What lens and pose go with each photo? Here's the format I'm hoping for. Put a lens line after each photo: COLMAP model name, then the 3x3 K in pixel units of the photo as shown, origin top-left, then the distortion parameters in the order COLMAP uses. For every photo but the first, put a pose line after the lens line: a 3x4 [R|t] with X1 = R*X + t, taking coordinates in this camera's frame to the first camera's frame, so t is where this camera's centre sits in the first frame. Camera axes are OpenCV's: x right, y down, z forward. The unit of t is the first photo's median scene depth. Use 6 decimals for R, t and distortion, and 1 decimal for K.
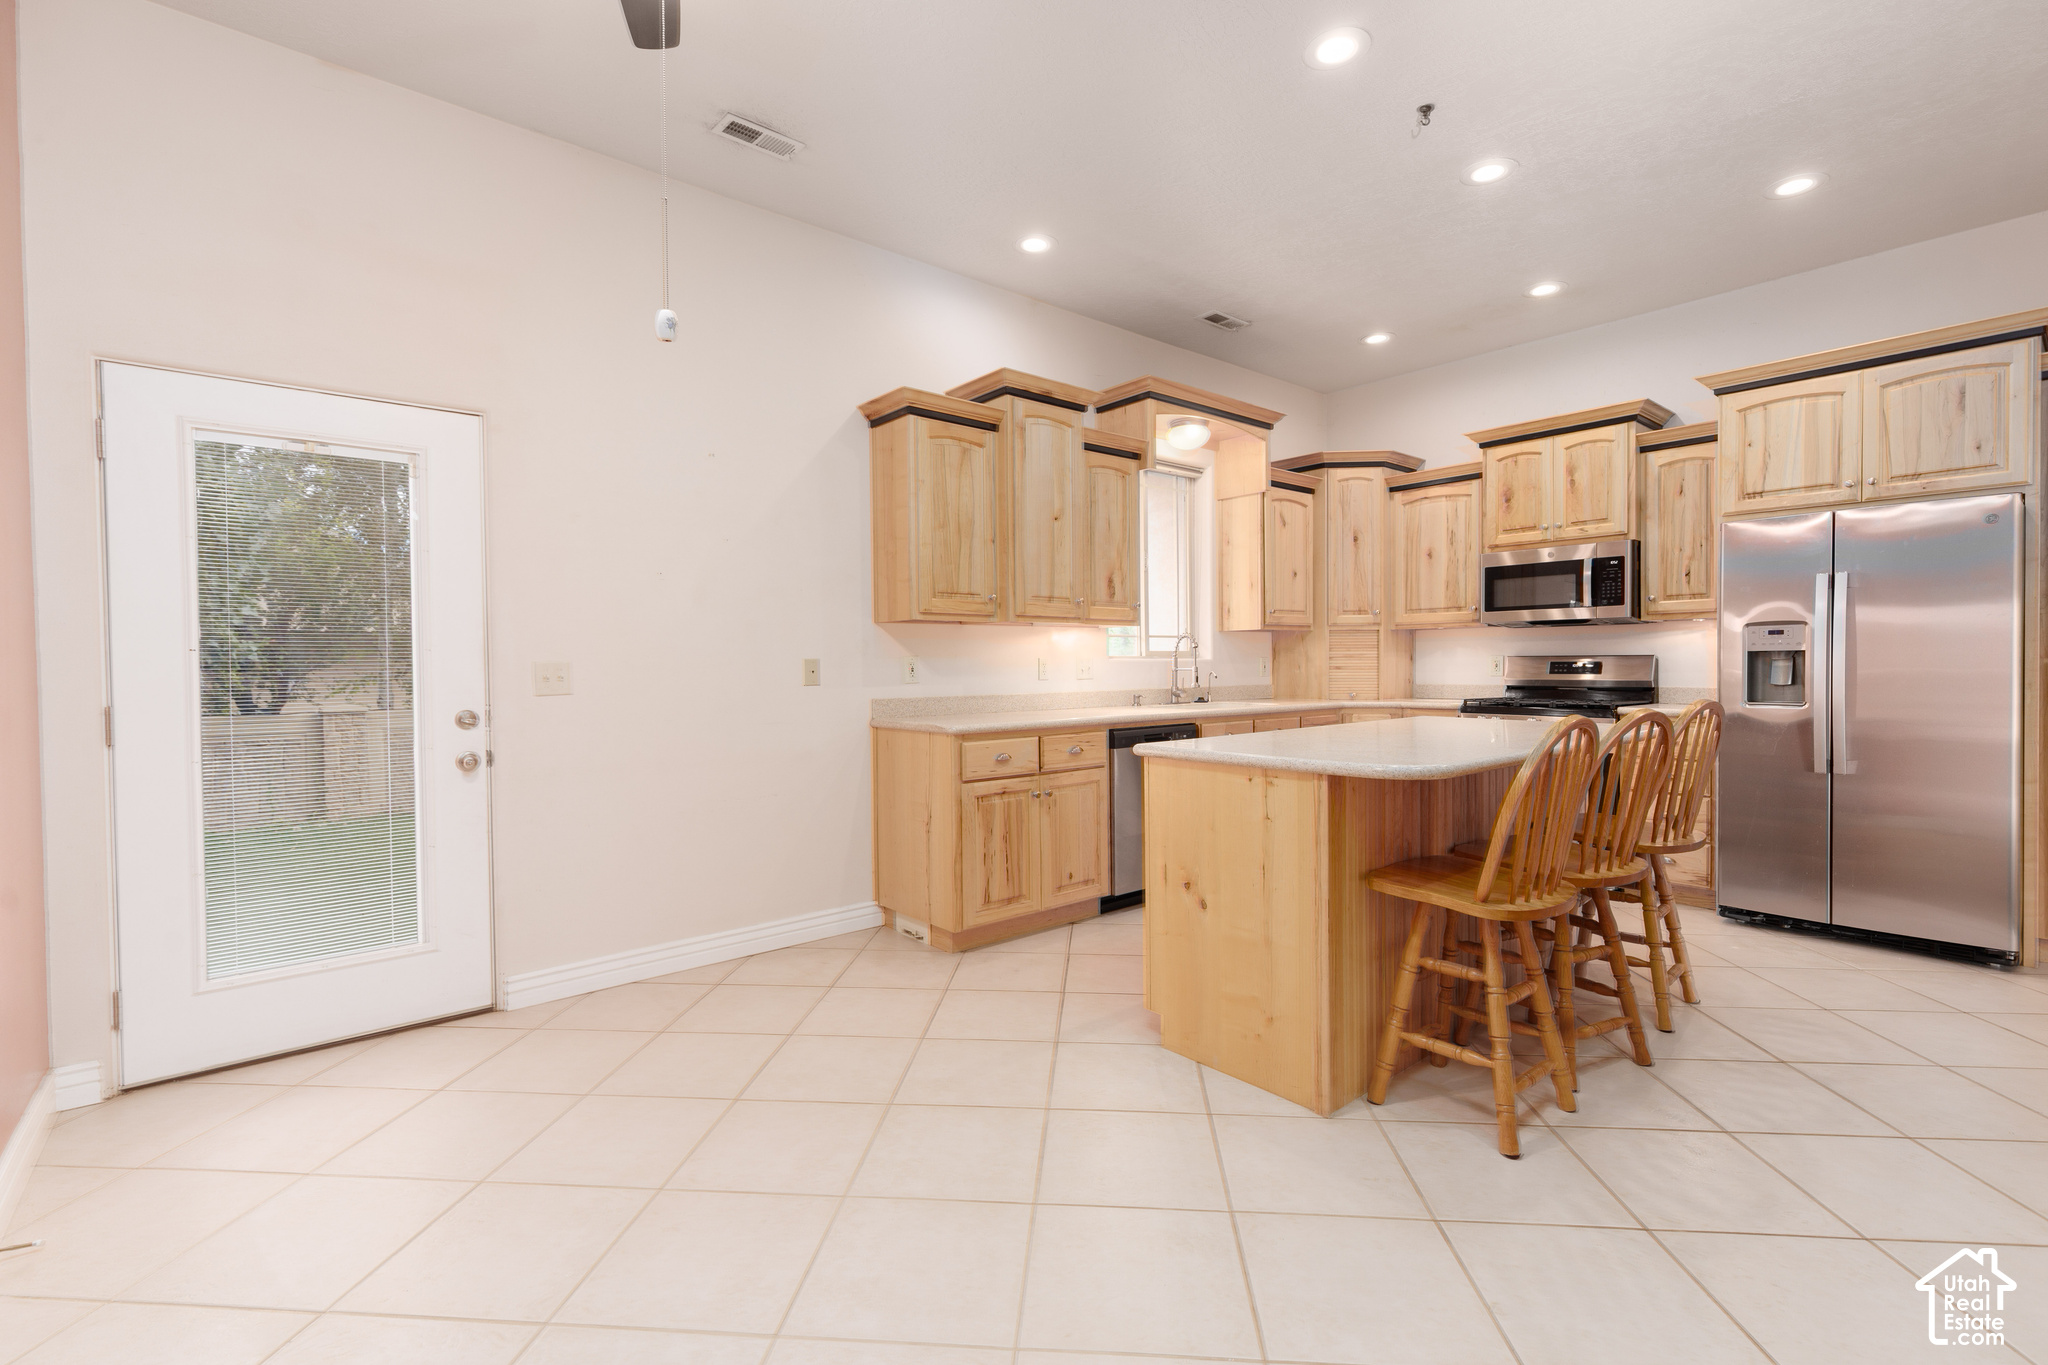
lens RADIAL K [[911.7, 0, 1024.2], [0, 911.7, 677.3], [0, 0, 1]] dist [0.003585, -0.000151]
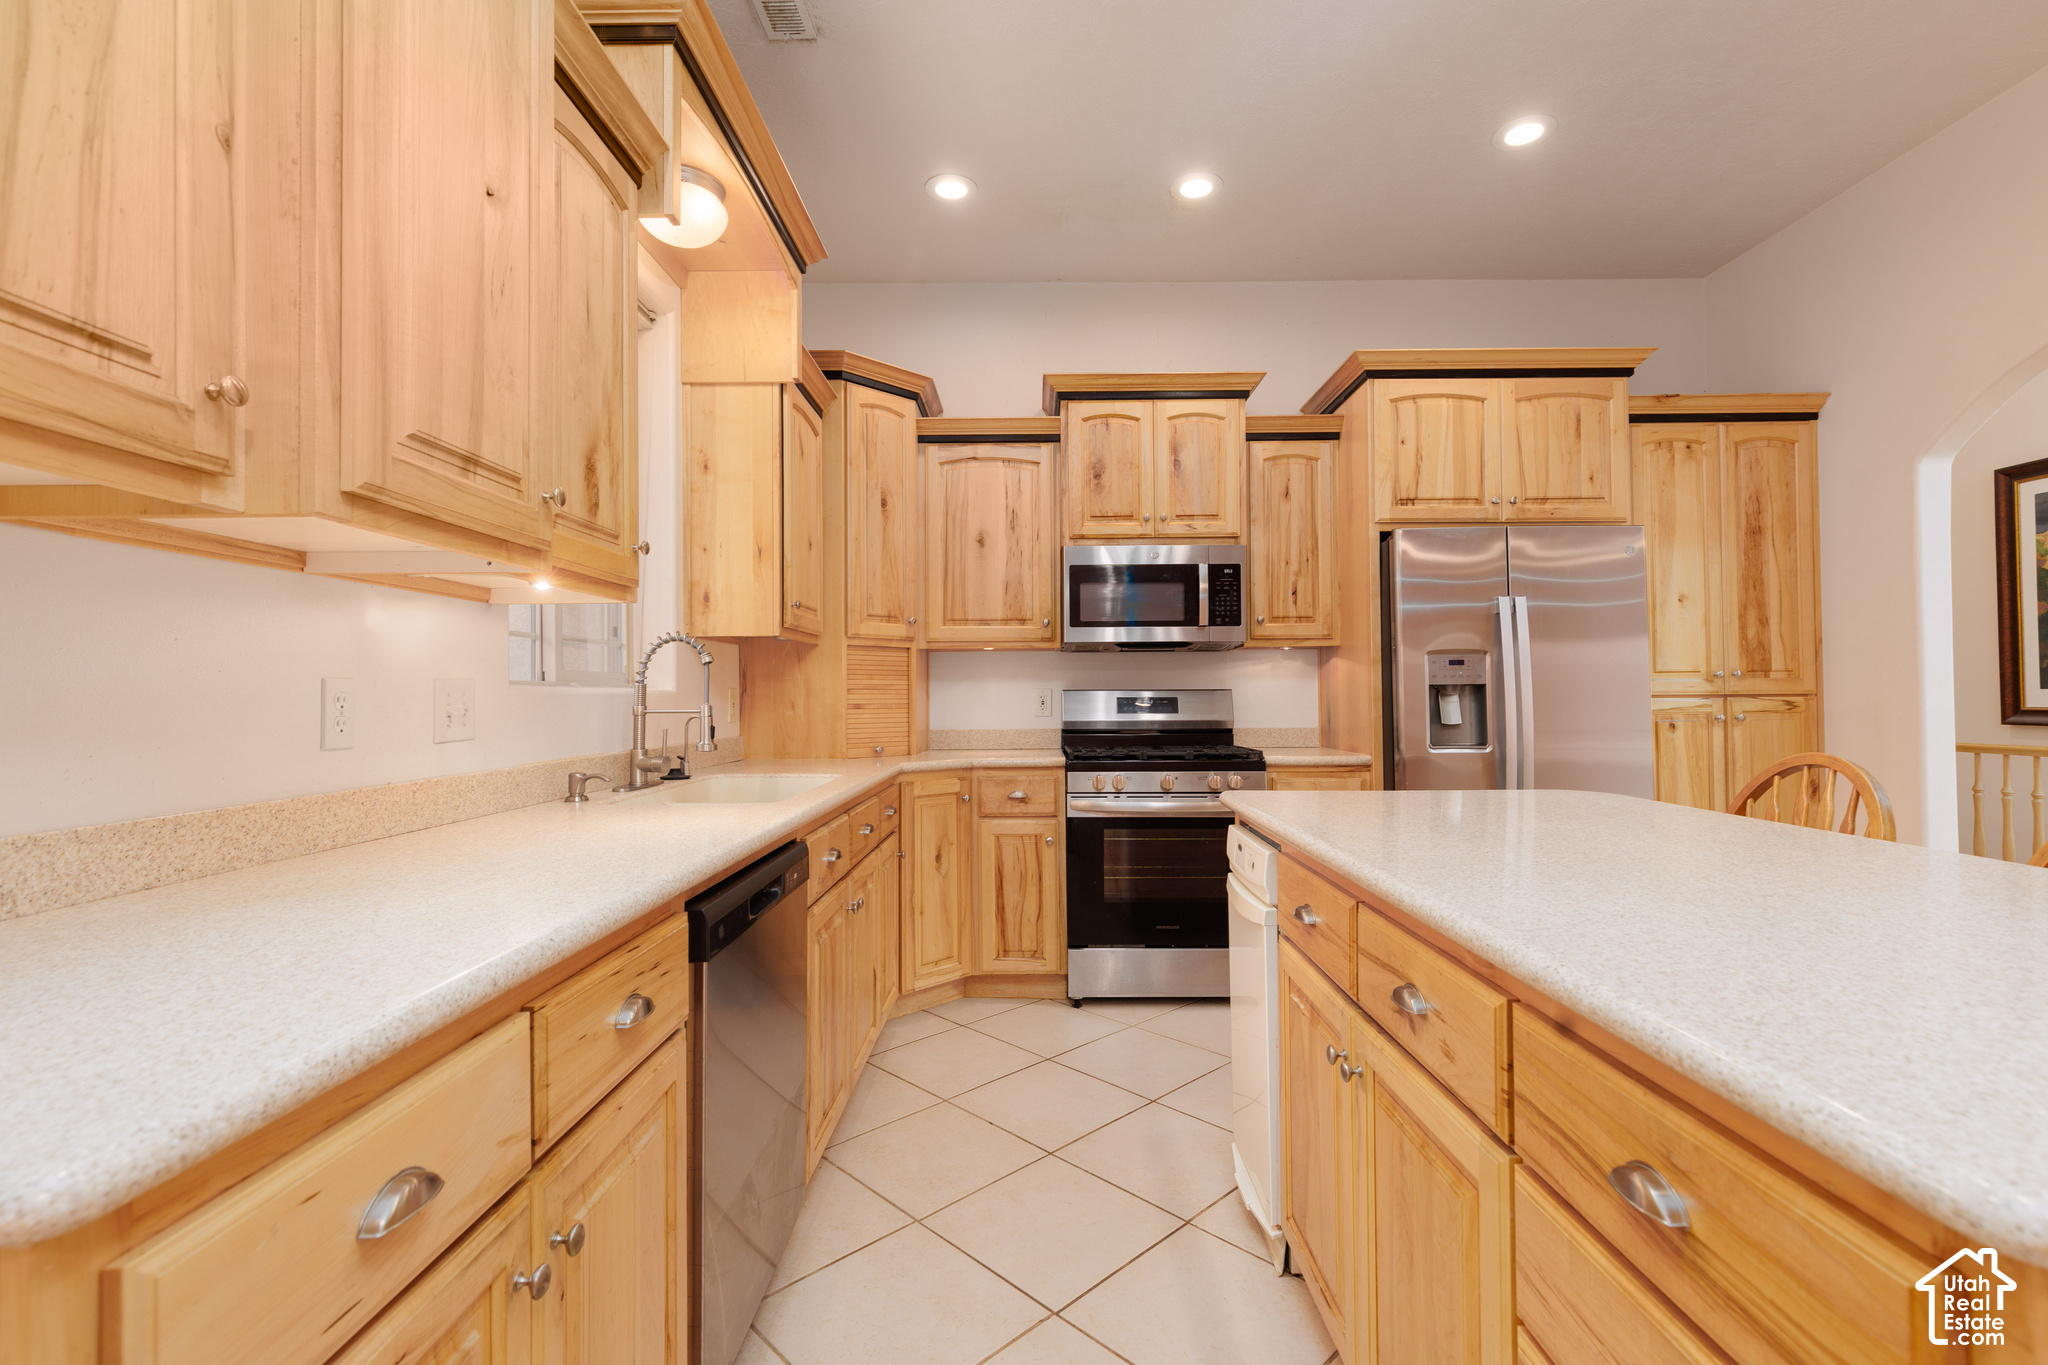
lens RADIAL K [[911.7, 0, 1023.2], [0, 911.7, 685.2], [0, 0, 1]] dist [0.003585, -0.000151]
pose [[0.648484, 0.014334, 0.761094, -0.066570], [0.011033, 0.999541, -0.028225, -0.007173], [-0.761149, 0.026701, 0.648027, 0.623202]]
